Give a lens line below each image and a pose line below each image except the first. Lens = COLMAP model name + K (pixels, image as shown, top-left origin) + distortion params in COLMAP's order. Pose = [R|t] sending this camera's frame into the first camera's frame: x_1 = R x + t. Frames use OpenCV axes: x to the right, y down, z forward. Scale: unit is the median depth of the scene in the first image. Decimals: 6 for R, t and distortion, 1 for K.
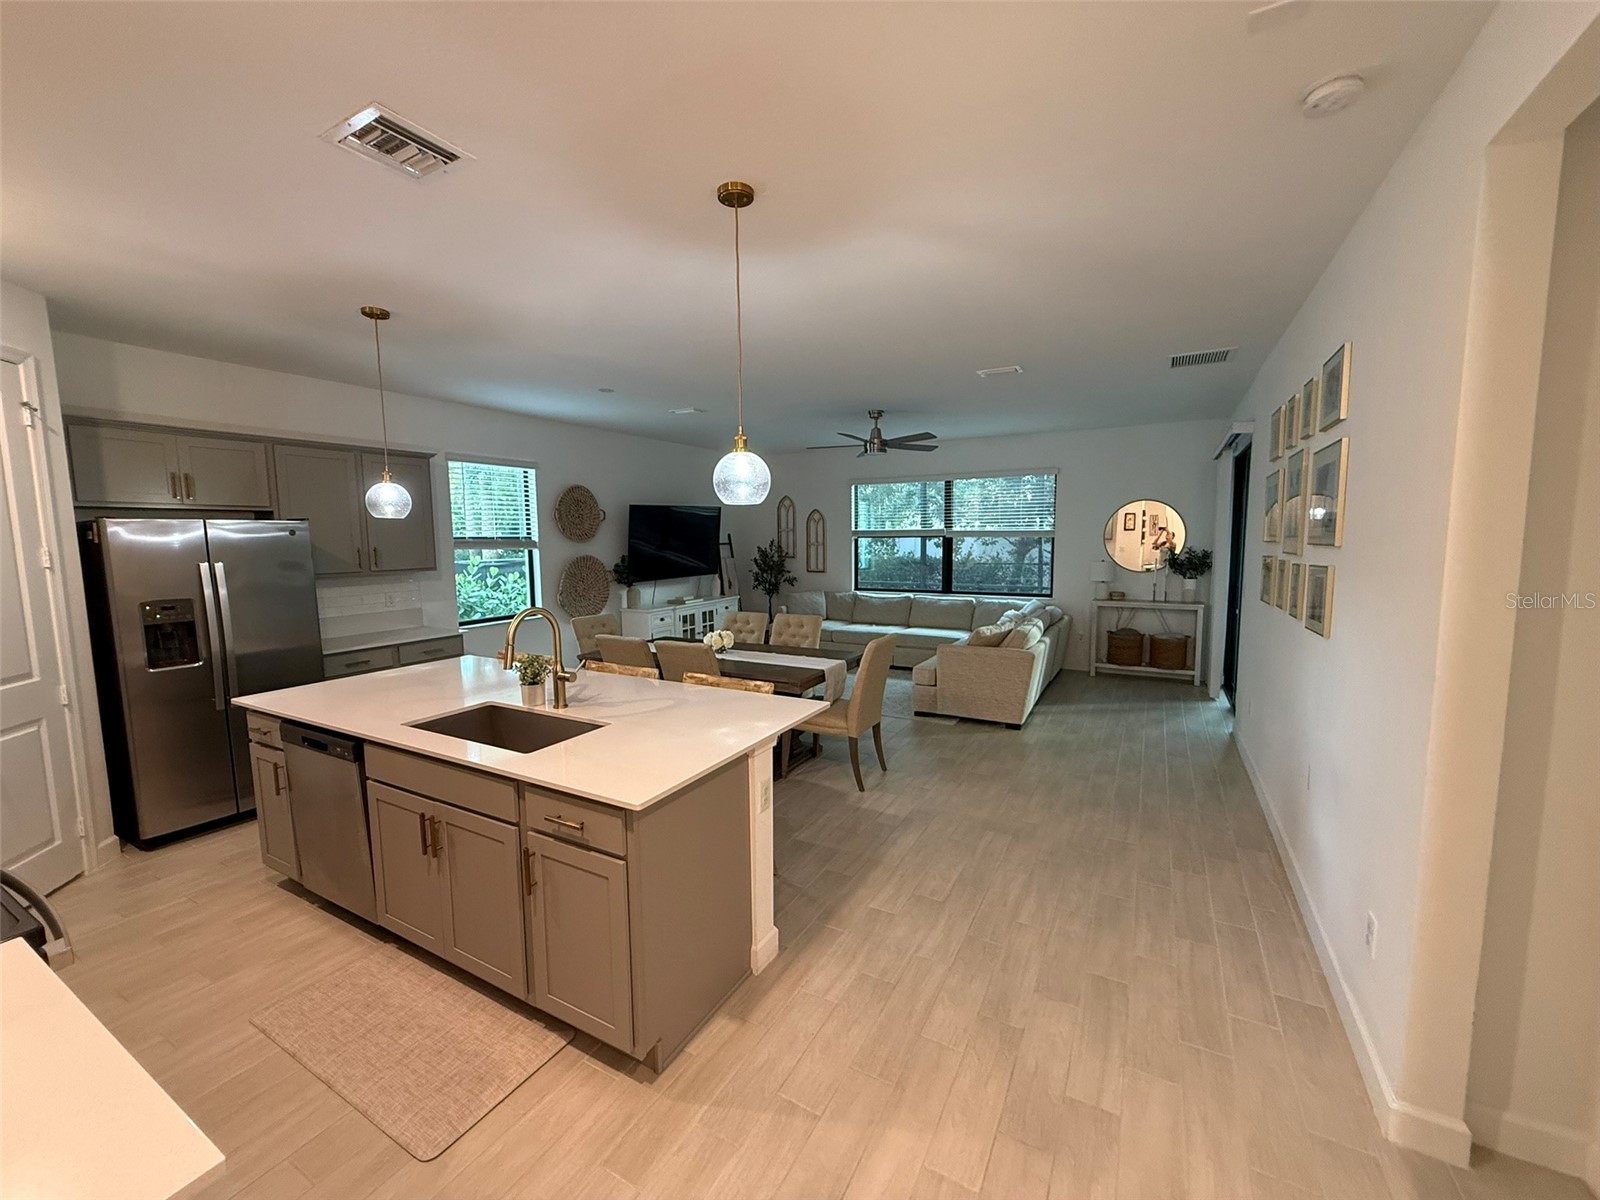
lens RADIAL K [[637.1, 0, 797.5], [0, 637.1, 597.8], [0, 0, 1]] dist [-0.000036, 0.000709]
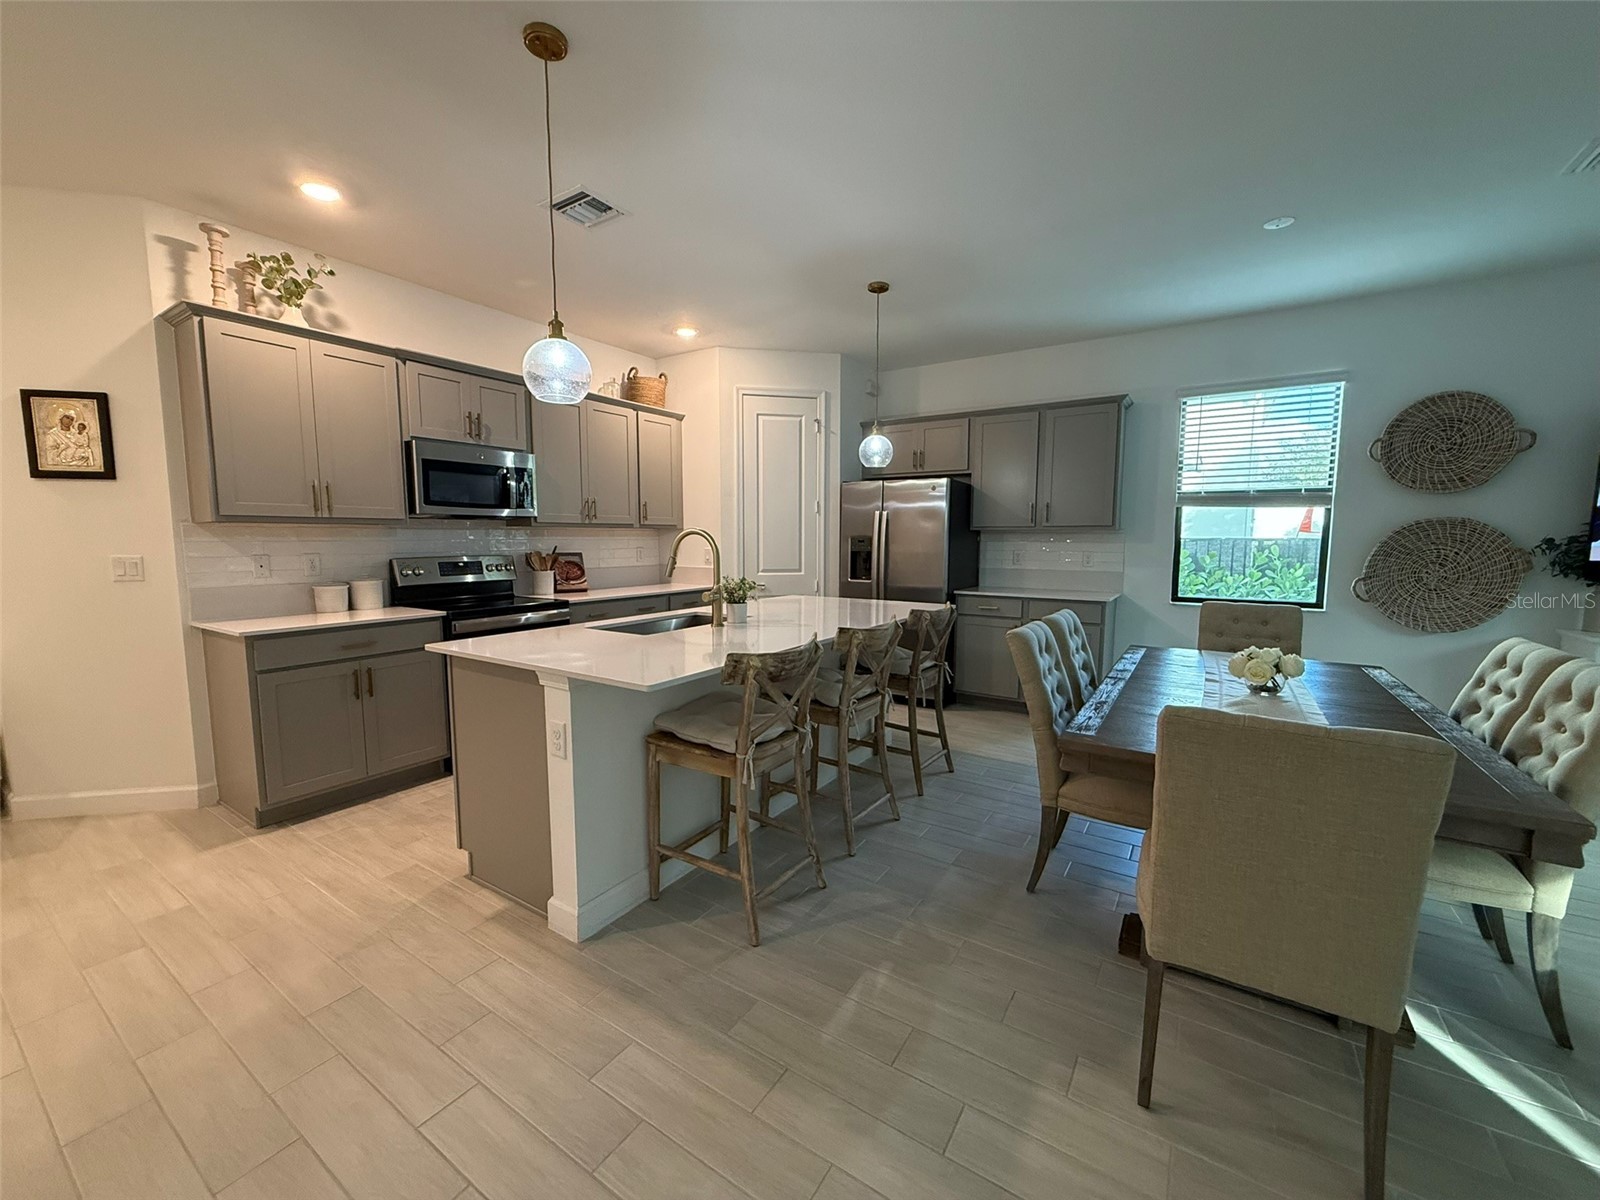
lens RADIAL K [[637.1, 0, 797.0], [0, 637.1, 596.9], [0, 0, 1]] dist [-0.000036, 0.000709]
pose [[-0.067025, 0.104769, -0.992235, 0.504921], [-0.100375, 0.988719, 0.111178, -0.005245], [0.992690, 0.107047, -0.055752, 0.894759]]
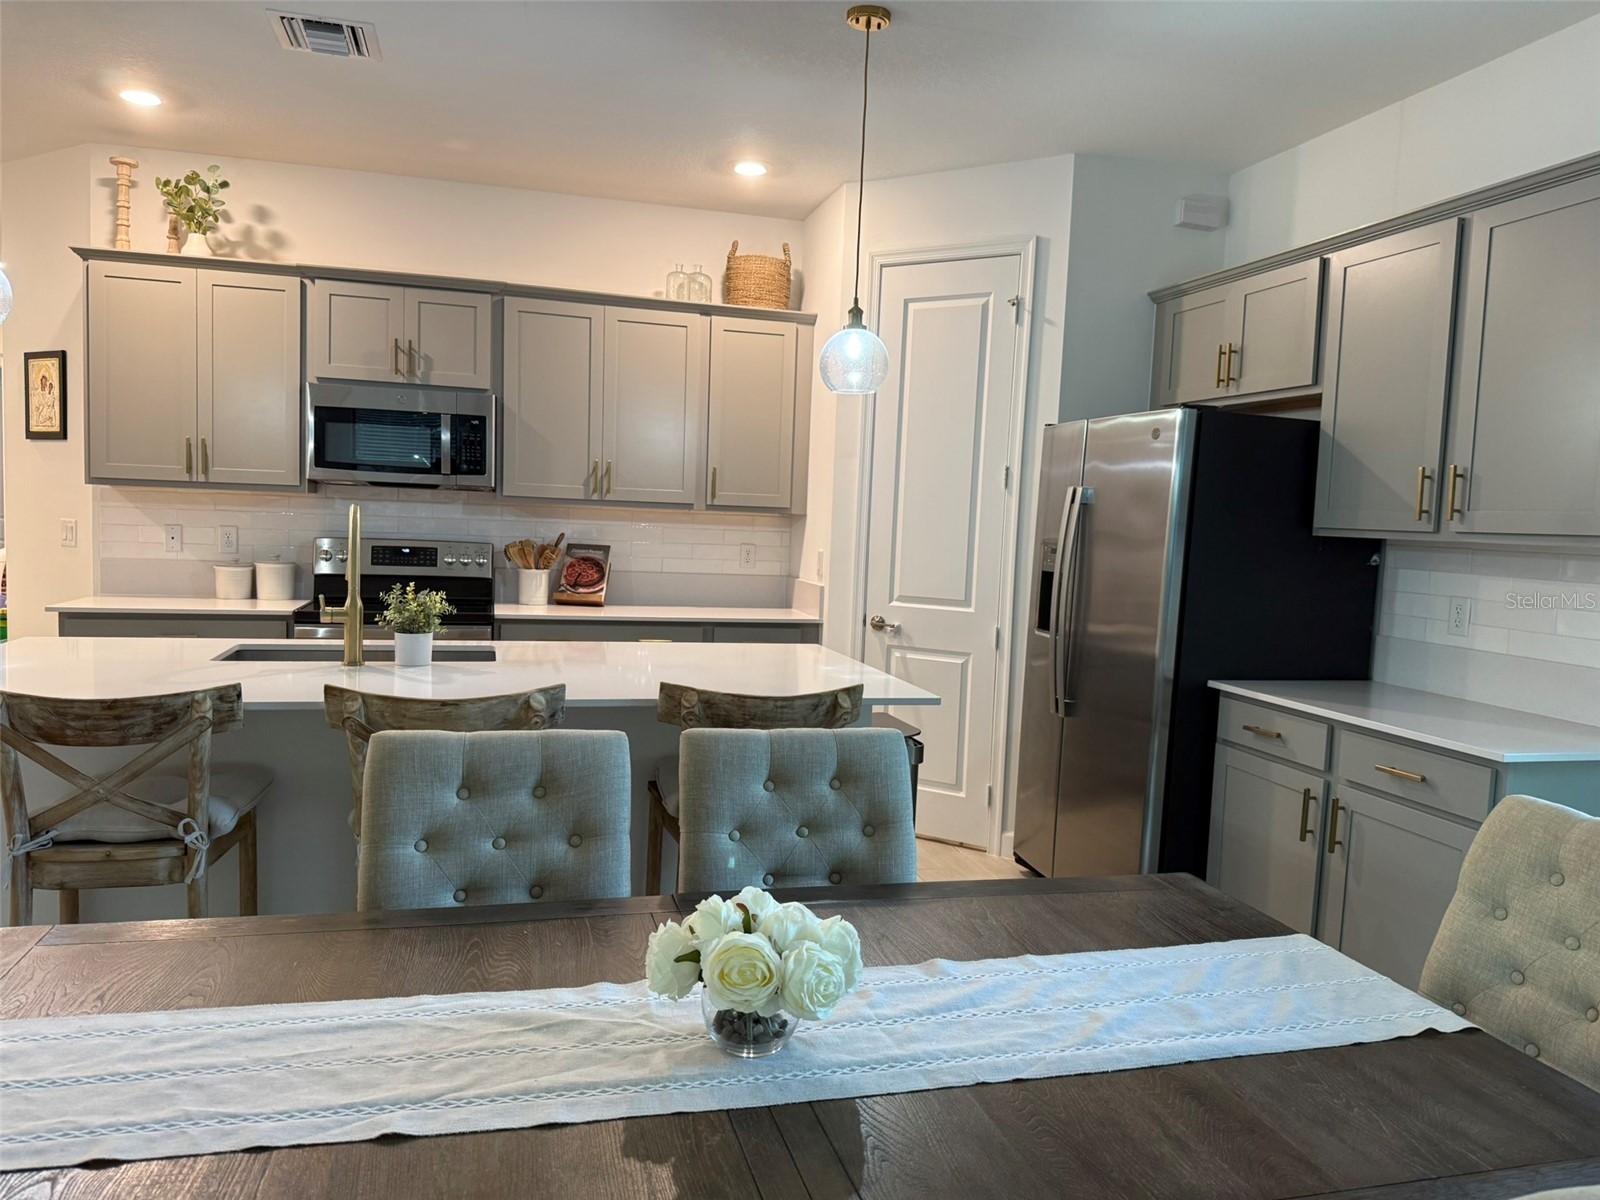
lens RADIAL K [[1124.7, 0, 797.2], [0, 1124.7, 604.2], [0, 0, 1]] dist [0.059132, -0.078180]
pose [[-0.715765, 0.037121, -0.697354, 0.080474], [-0.101922, 0.982341, 0.156903, -0.086362], [0.690863, 0.183381, -0.699342, 1.591883]]
